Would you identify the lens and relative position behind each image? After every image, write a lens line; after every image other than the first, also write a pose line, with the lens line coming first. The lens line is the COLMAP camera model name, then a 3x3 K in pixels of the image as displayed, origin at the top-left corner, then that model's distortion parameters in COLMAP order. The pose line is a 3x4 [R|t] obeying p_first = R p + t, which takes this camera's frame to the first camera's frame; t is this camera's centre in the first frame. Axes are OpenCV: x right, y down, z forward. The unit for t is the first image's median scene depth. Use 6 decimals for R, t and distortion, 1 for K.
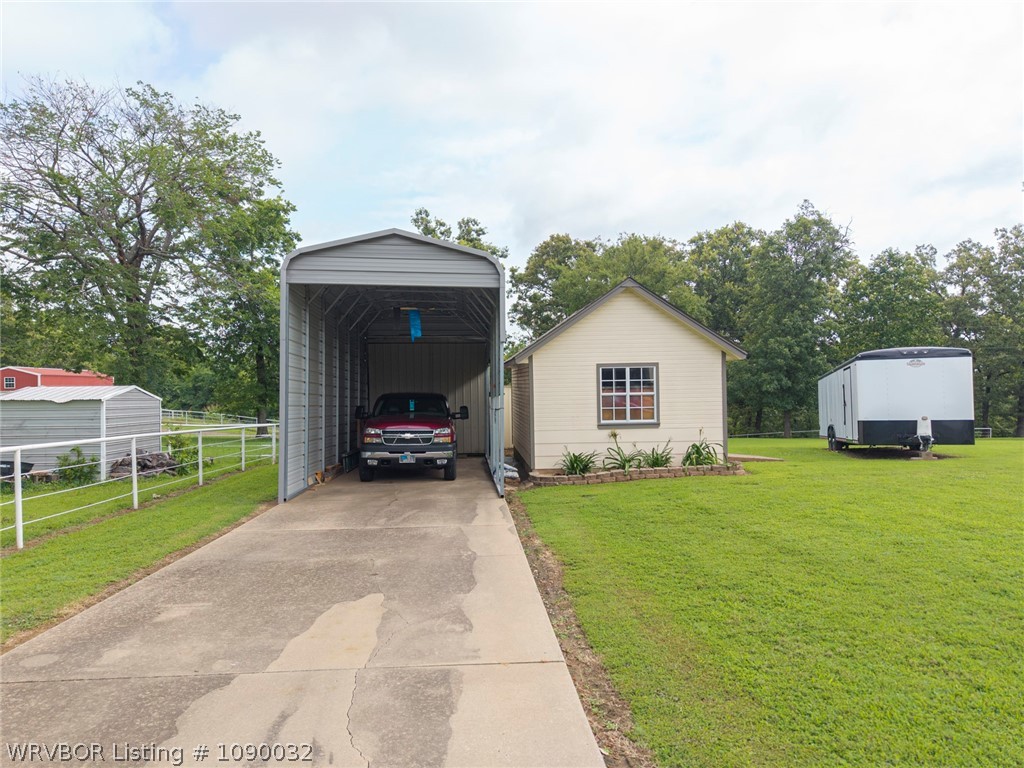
lens RADIAL K [[686.9, 0, 517.7], [0, 686.9, 386.5], [0, 0, 1]] dist [0.003611, -0.005162]
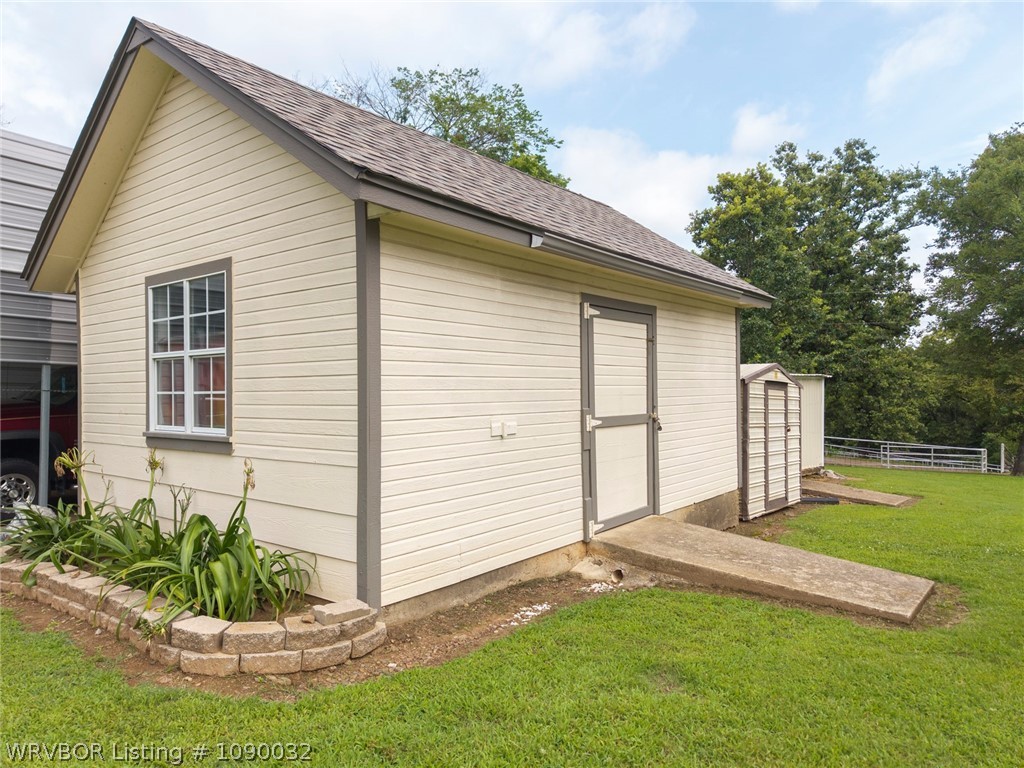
lens RADIAL K [[686.9, 0, 510.7], [0, 686.9, 378.7], [0, 0, 1]] dist [0.003611, -0.005162]
pose [[0.732501, -0.001289, -0.680765, 0.526560], [-0.005392, 0.999956, -0.007695, 0.025326], [0.680745, 0.009308, 0.732462, 0.844140]]
